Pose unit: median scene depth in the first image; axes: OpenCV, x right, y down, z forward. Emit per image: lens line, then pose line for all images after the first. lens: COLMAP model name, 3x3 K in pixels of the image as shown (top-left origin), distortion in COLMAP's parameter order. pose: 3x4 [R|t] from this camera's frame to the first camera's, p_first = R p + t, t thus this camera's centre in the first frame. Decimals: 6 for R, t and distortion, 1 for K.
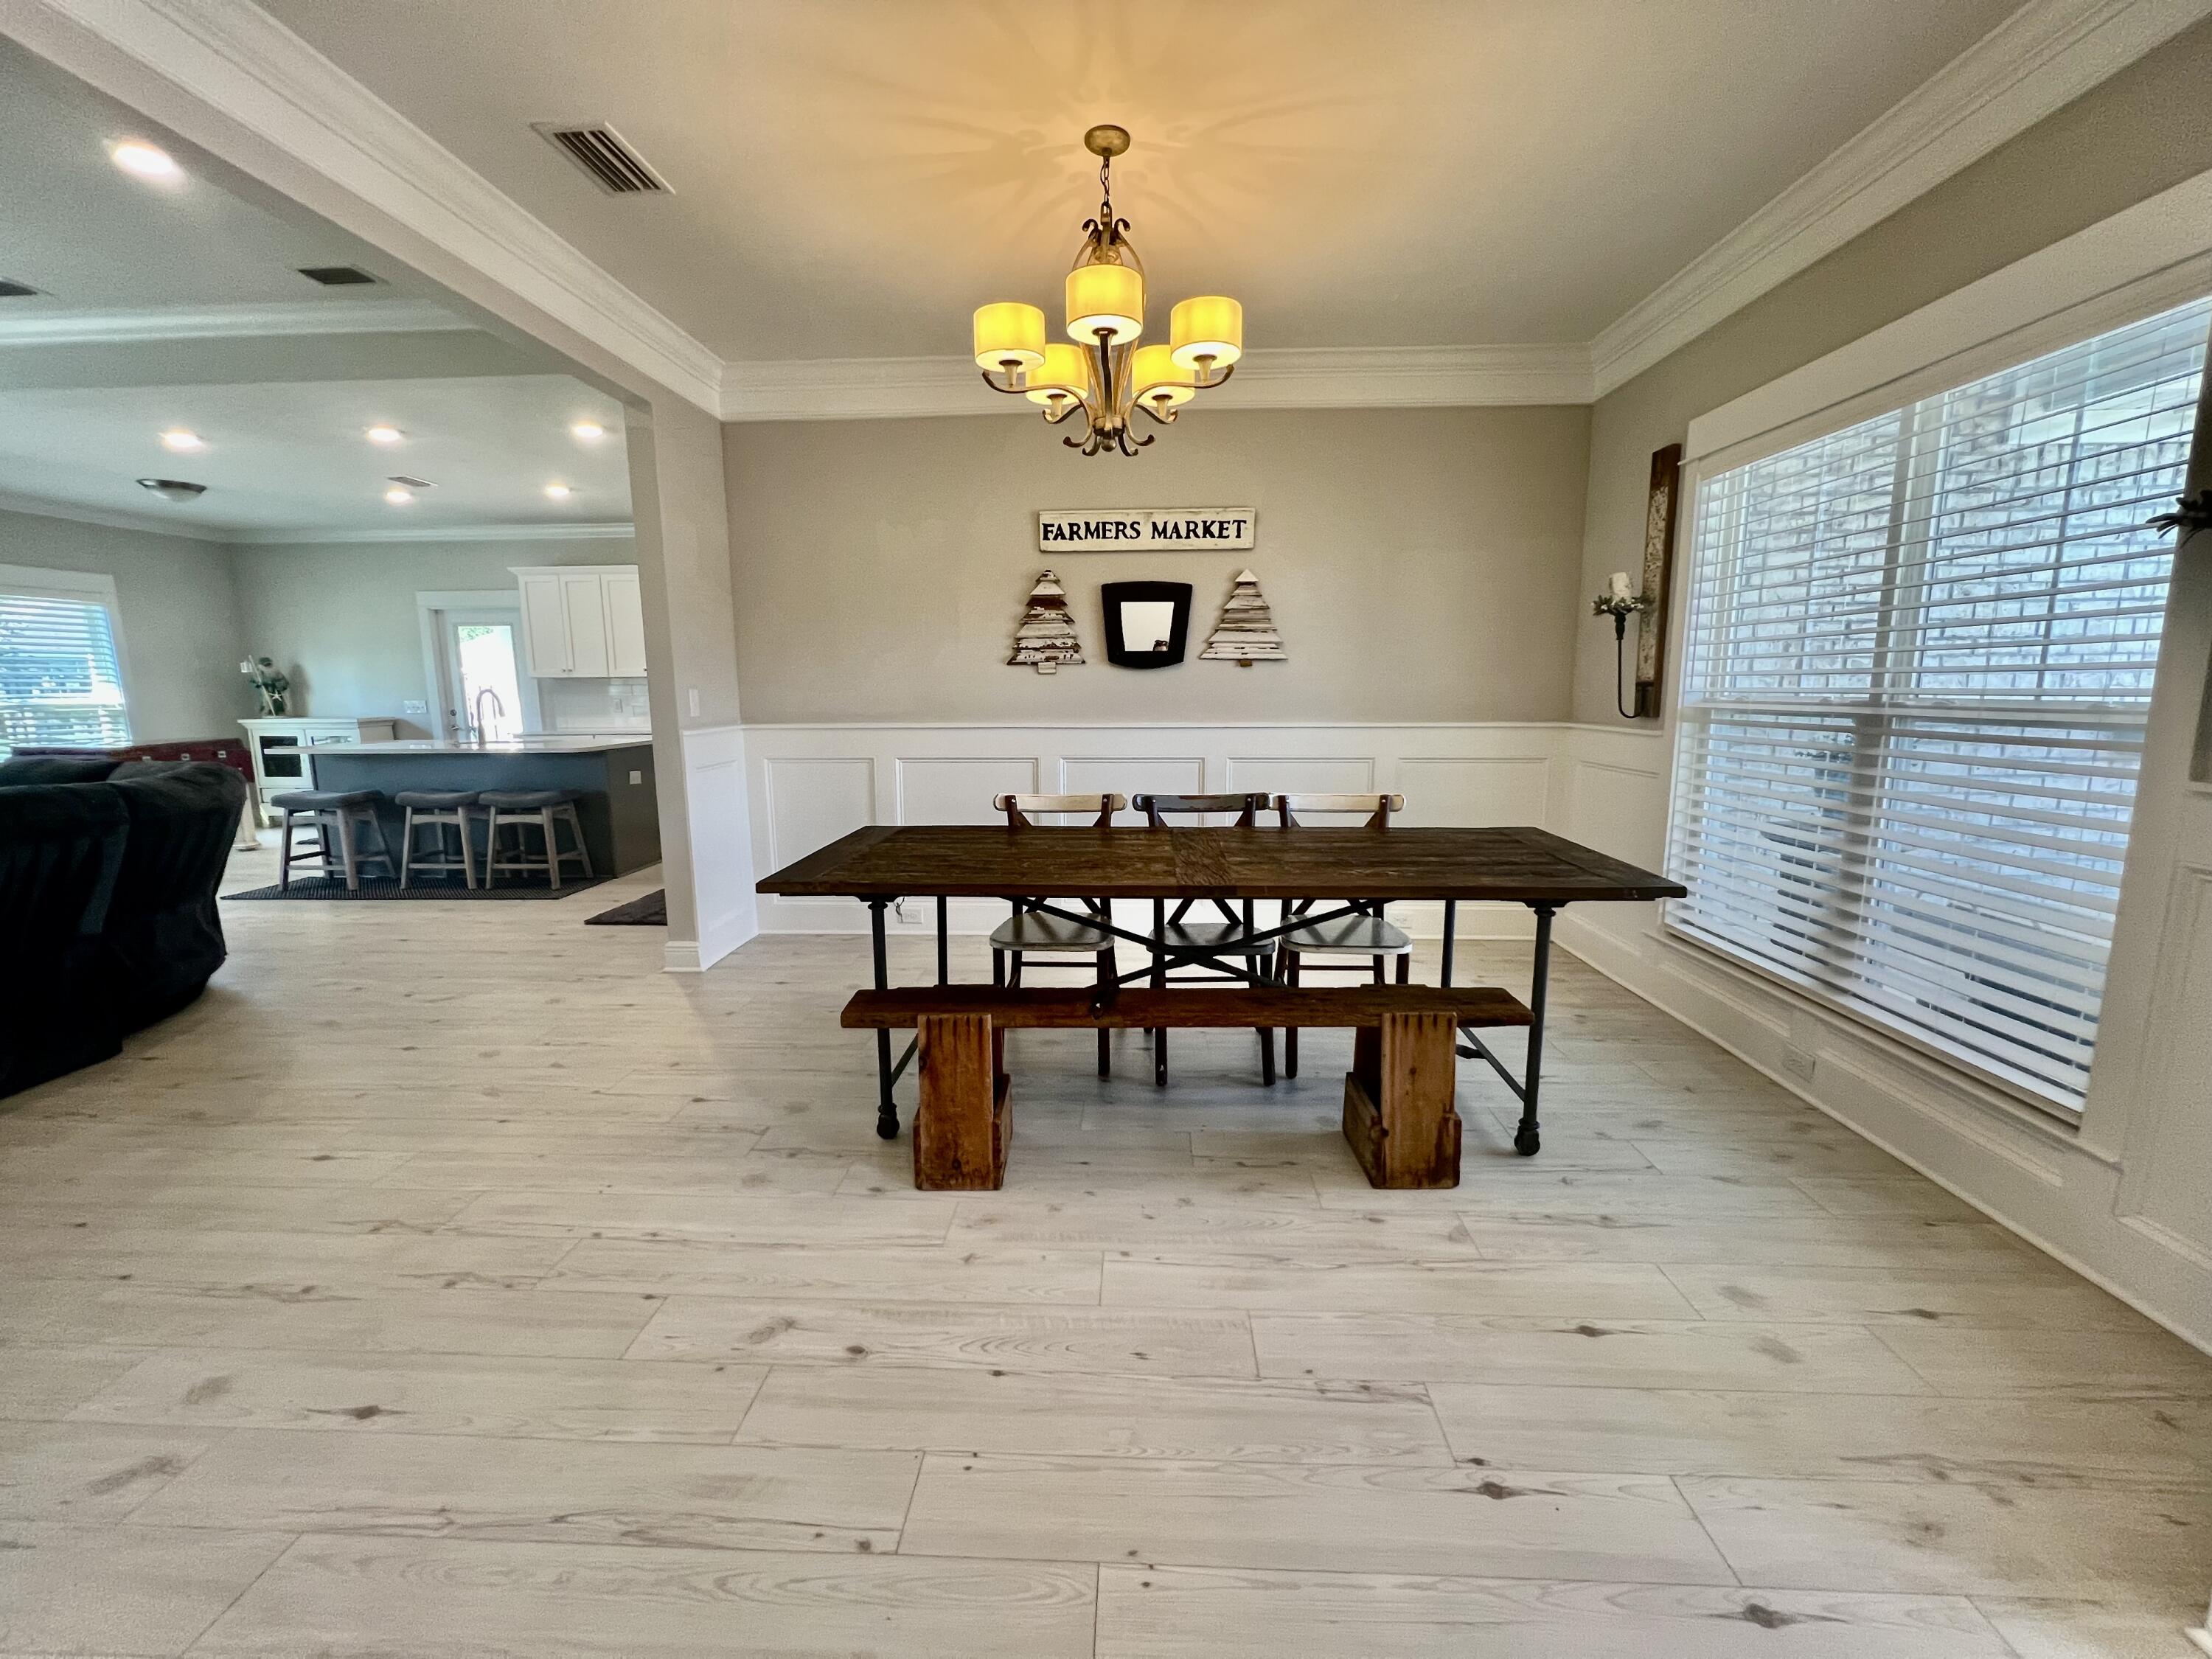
lens RADIAL K [[884.7, 0, 1106.8], [0, 884.7, 821.6], [0, 0, 1]] dist [-0.002450, 0.000713]
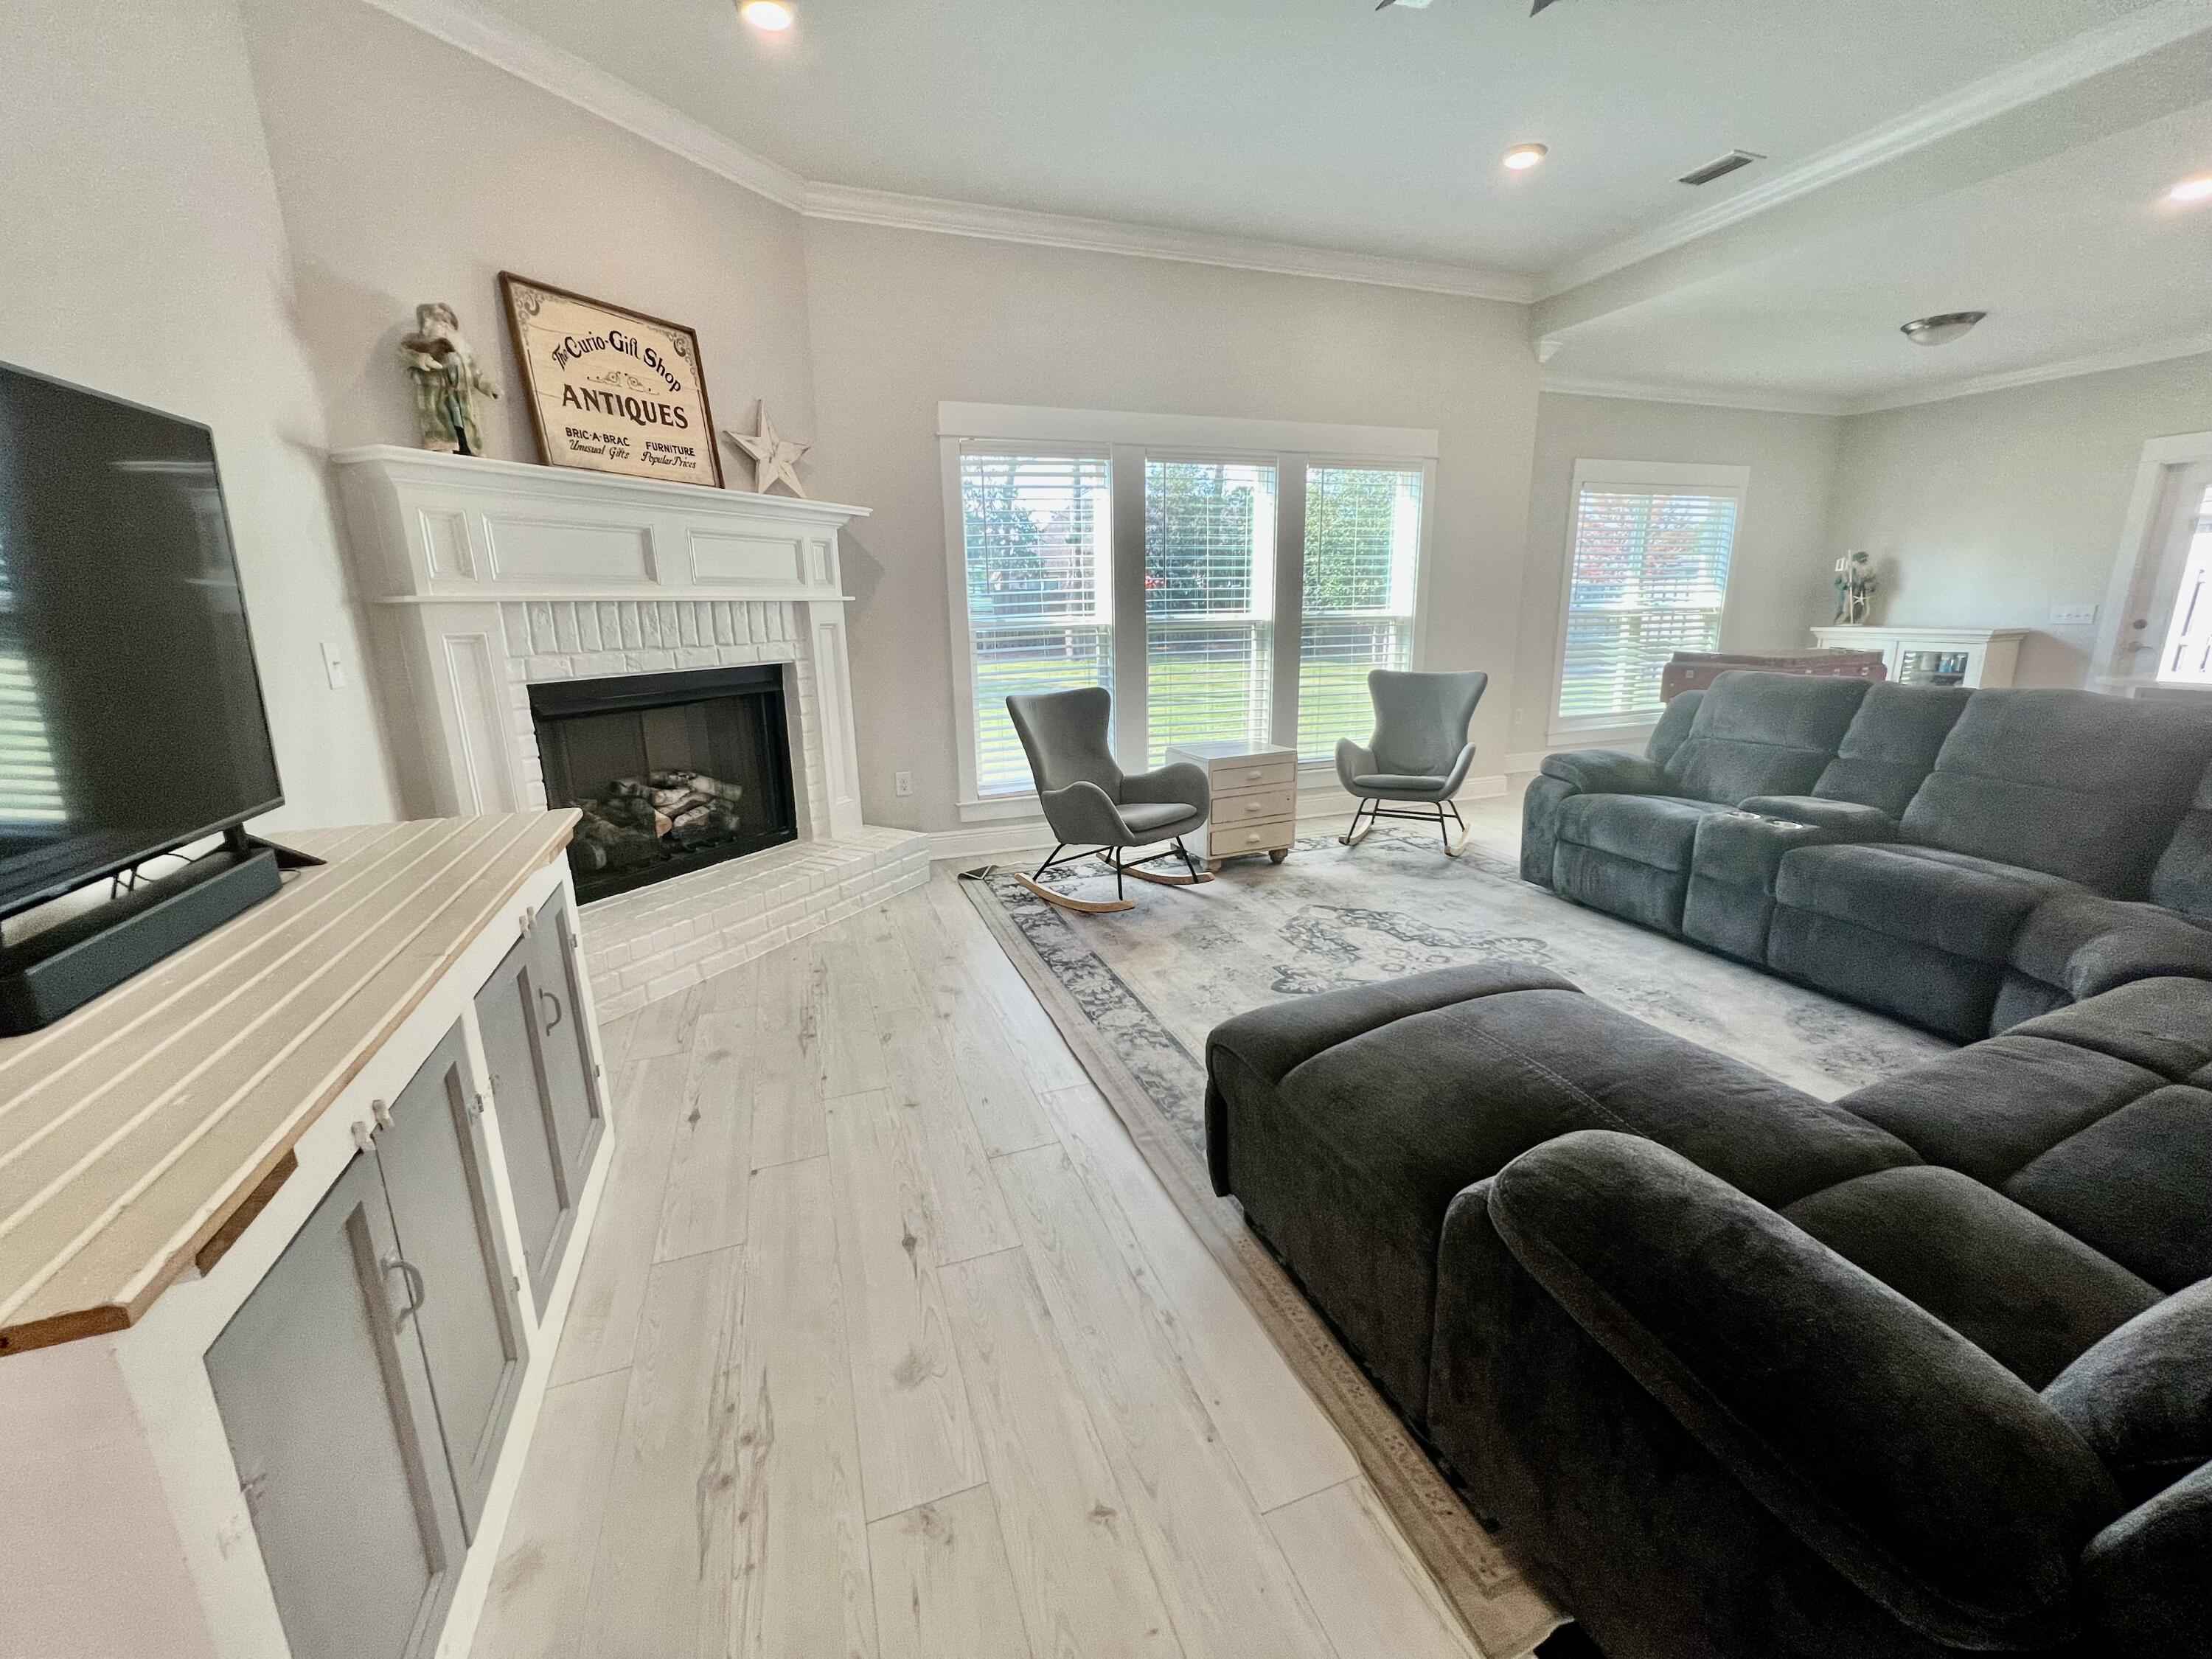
lens RADIAL K [[884.7, 0, 1106.7], [0, 884.7, 822.5], [0, 0, 1]] dist [-0.002450, 0.000713]
pose [[0.387178, 0.221041, -0.895117, -0.426104], [-0.129107, 0.974270, 0.184743, 0.000963], [0.912921, 0.044037, 0.405753, 0.022520]]
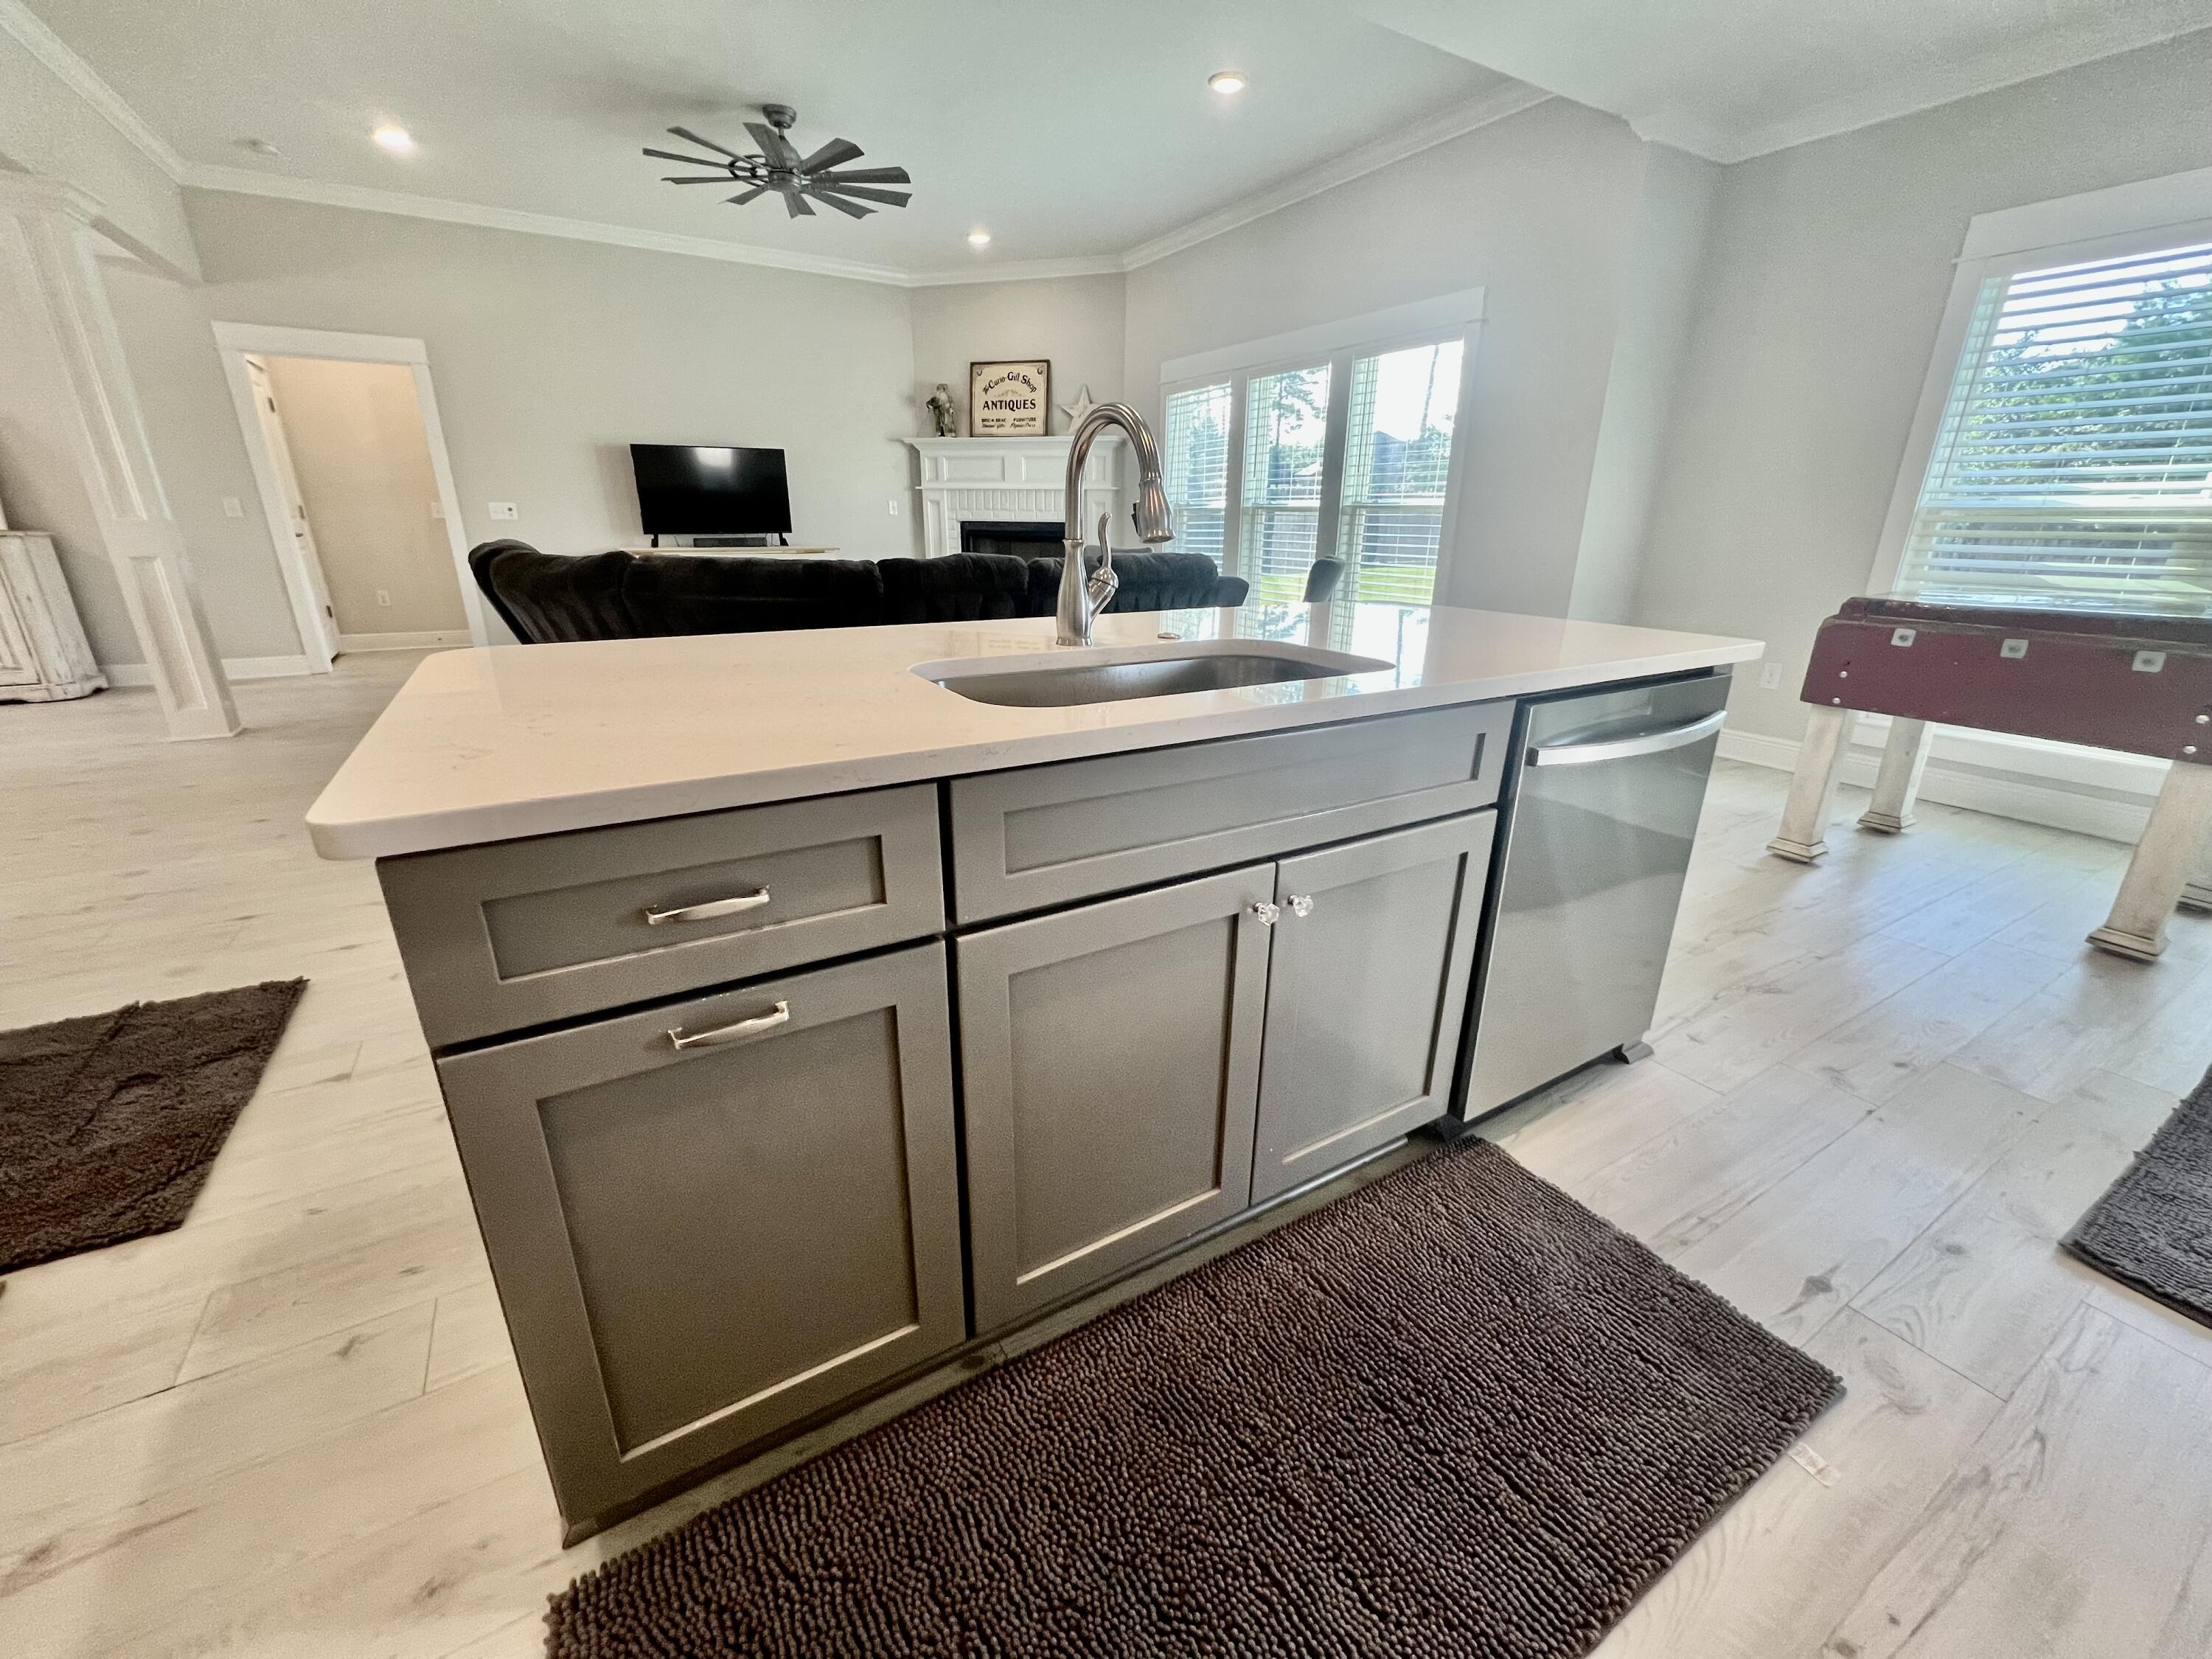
lens RADIAL K [[884.7, 0, 1095.6], [0, 884.7, 833.1], [0, 0, 1]] dist [-0.002450, 0.000713]
pose [[-0.834835, 0.182300, -0.519439, -0.408344], [-0.091050, 0.884856, 0.456880, -0.108154], [0.542918, 0.428715, -0.722110, 0.859919]]
